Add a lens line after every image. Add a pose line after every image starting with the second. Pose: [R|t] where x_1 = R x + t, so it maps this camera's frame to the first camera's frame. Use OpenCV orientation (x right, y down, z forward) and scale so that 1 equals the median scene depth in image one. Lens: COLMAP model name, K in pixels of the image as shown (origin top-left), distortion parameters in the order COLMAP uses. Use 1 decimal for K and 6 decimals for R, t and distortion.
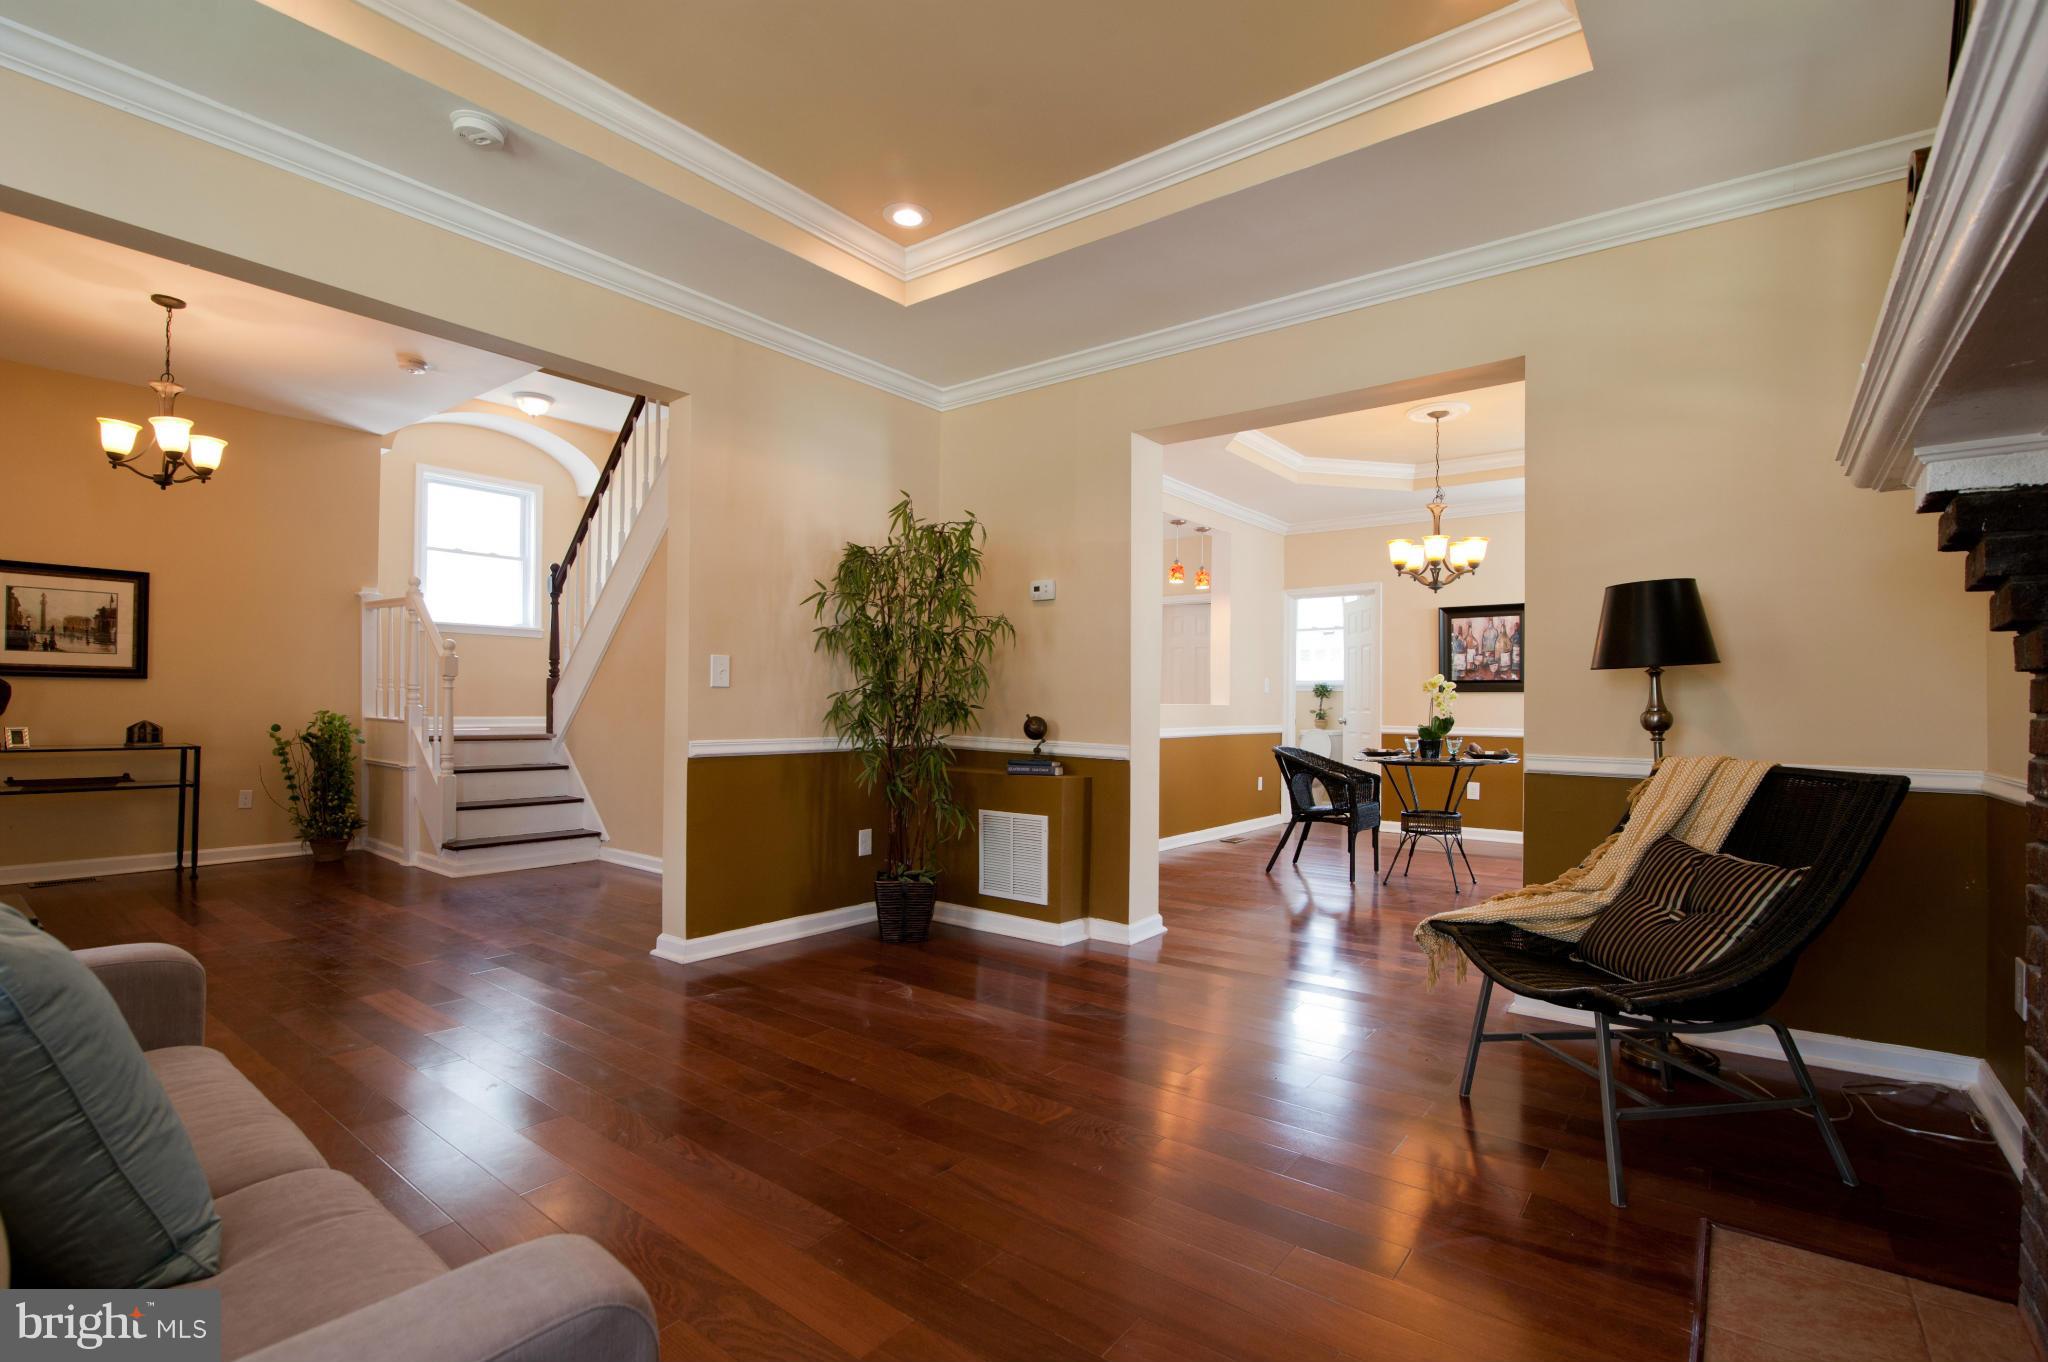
lens RADIAL K [[947.7, 0, 1025.9], [0, 947.7, 700.3], [0, 0, 1]] dist [-0.015025, 0.001076]
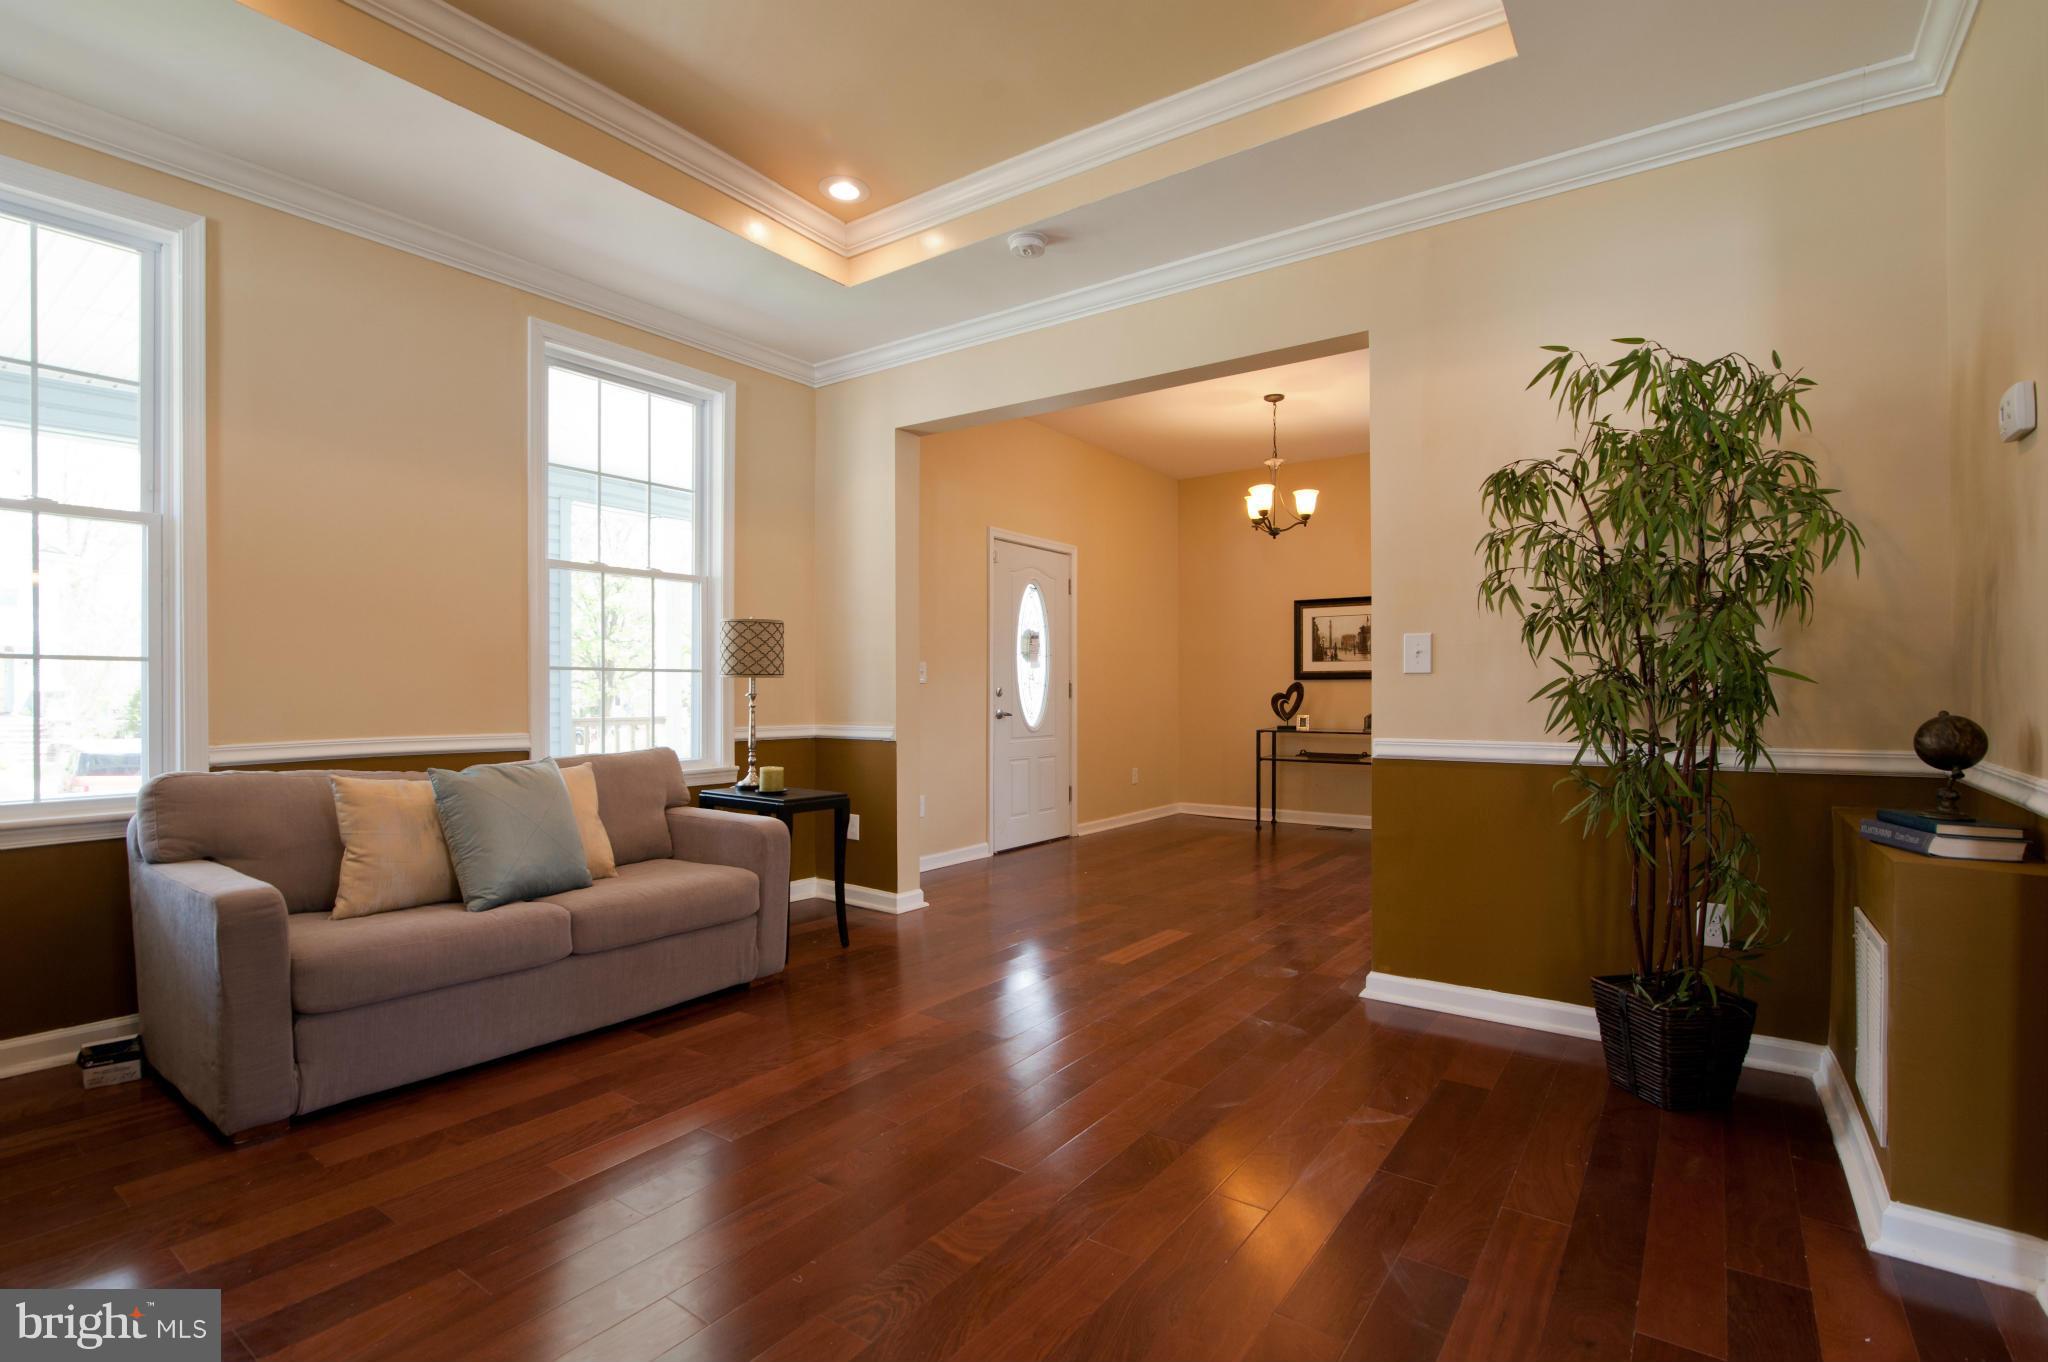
lens RADIAL K [[961.1, 0, 1020.4], [0, 961.1, 695.7], [0, 0, 1]] dist [-0.016510, -0.000087]
pose [[0.043613, -0.008074, -0.999016, 0.344467], [0.004889, 0.999957, -0.007868, 0.007485], [0.999037, -0.004541, 0.043651, 0.454280]]
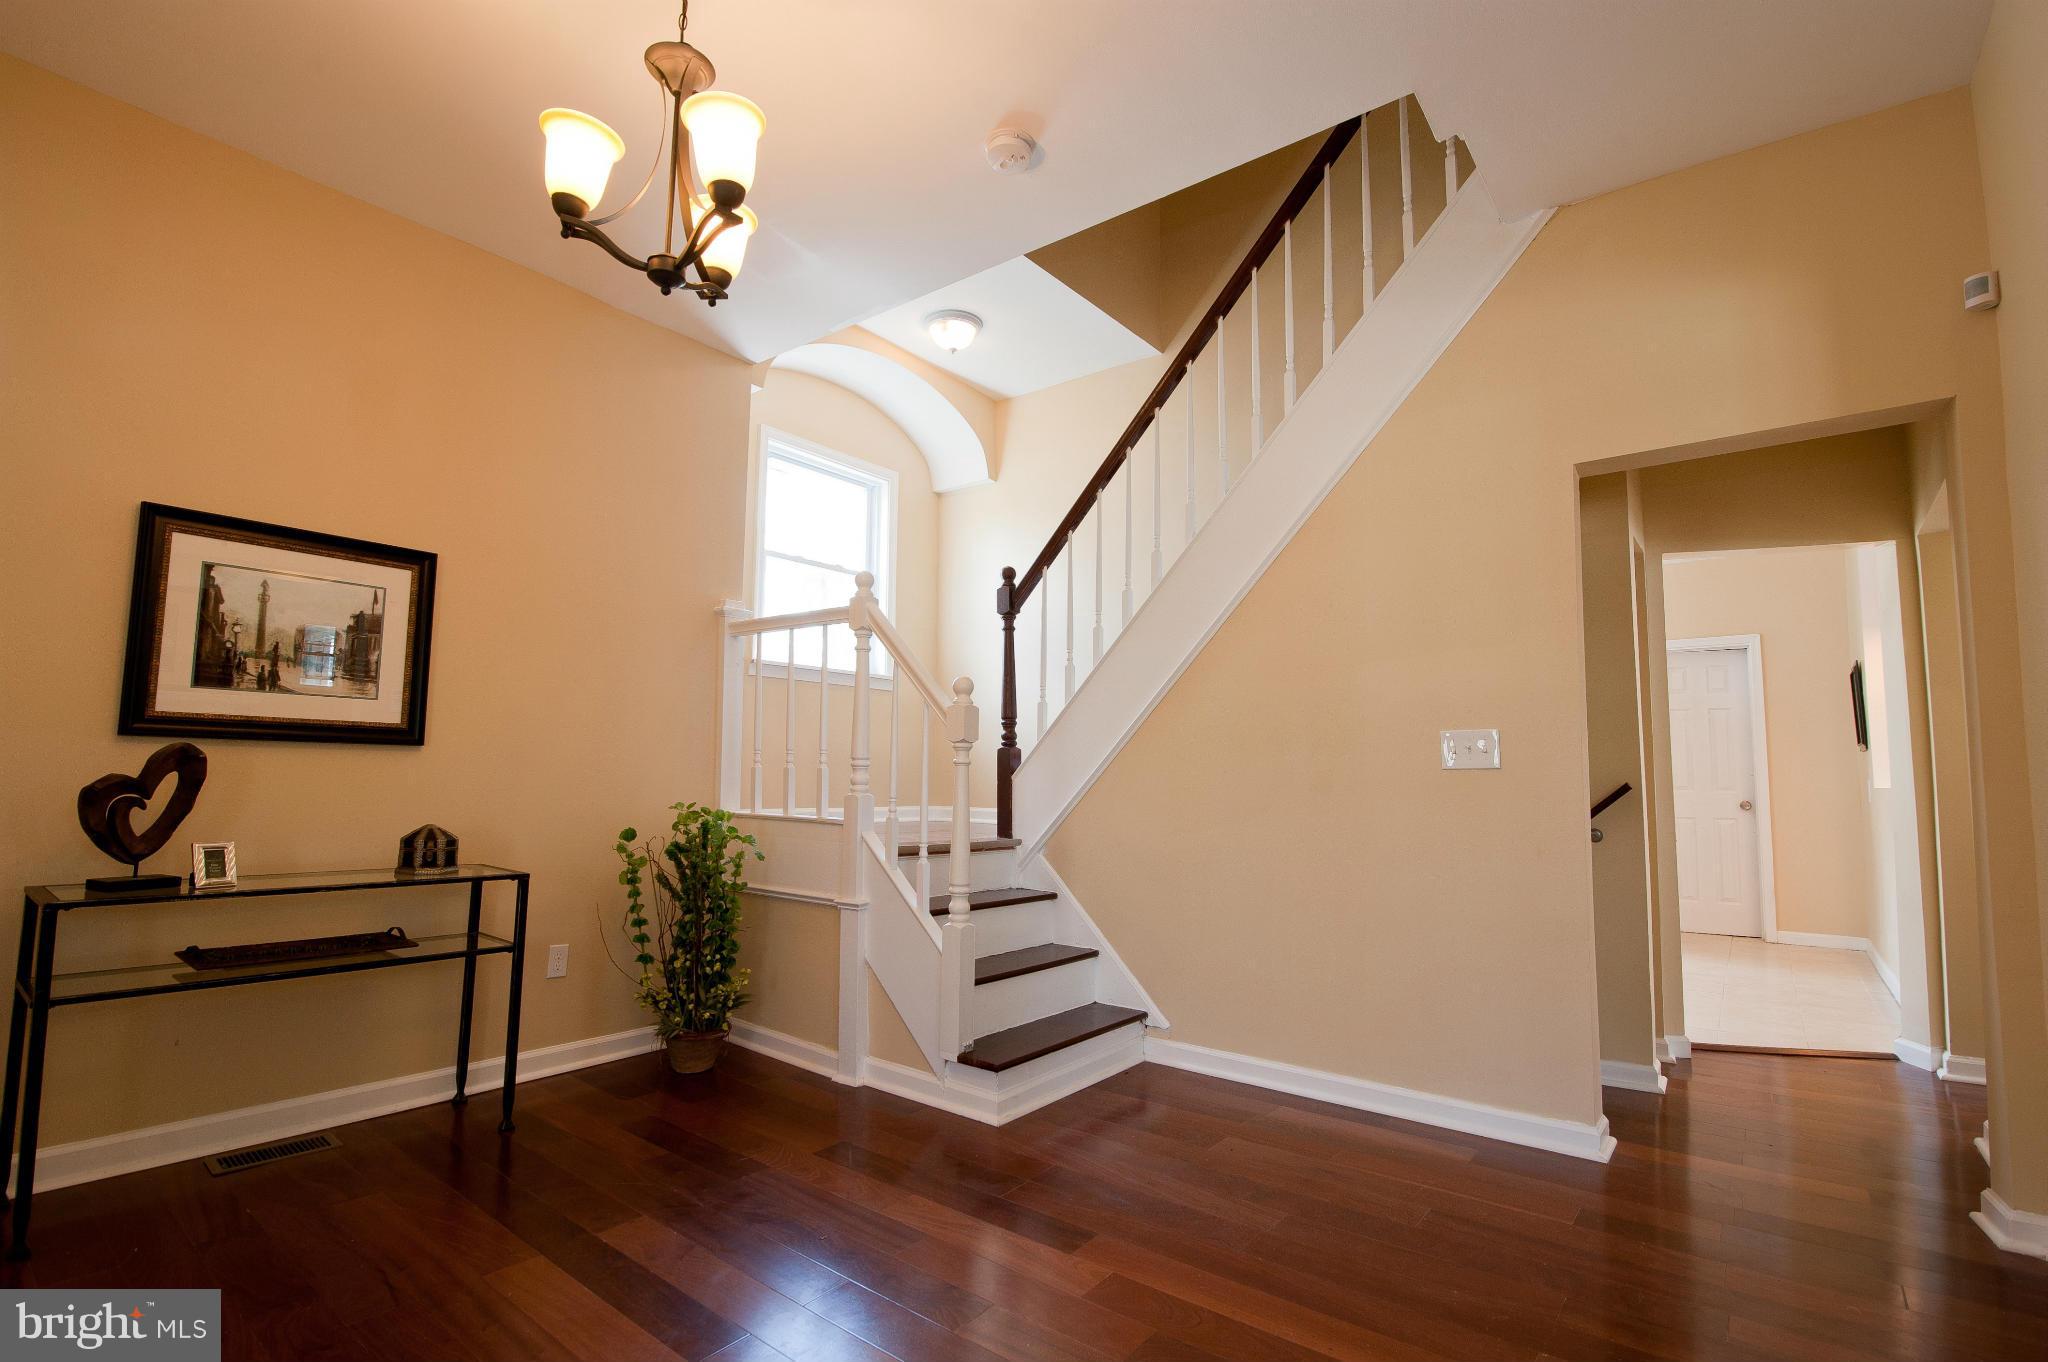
lens RADIAL K [[947.7, 0, 1025.9], [0, 947.7, 700.3], [0, 0, 1]] dist [-0.015025, 0.001076]
pose [[0.999979, -0.001465, -0.006365, -0.597574], [0.000927, 0.996493, -0.083671, -0.003271], [0.006465, 0.083664, 0.996473, 0.464028]]
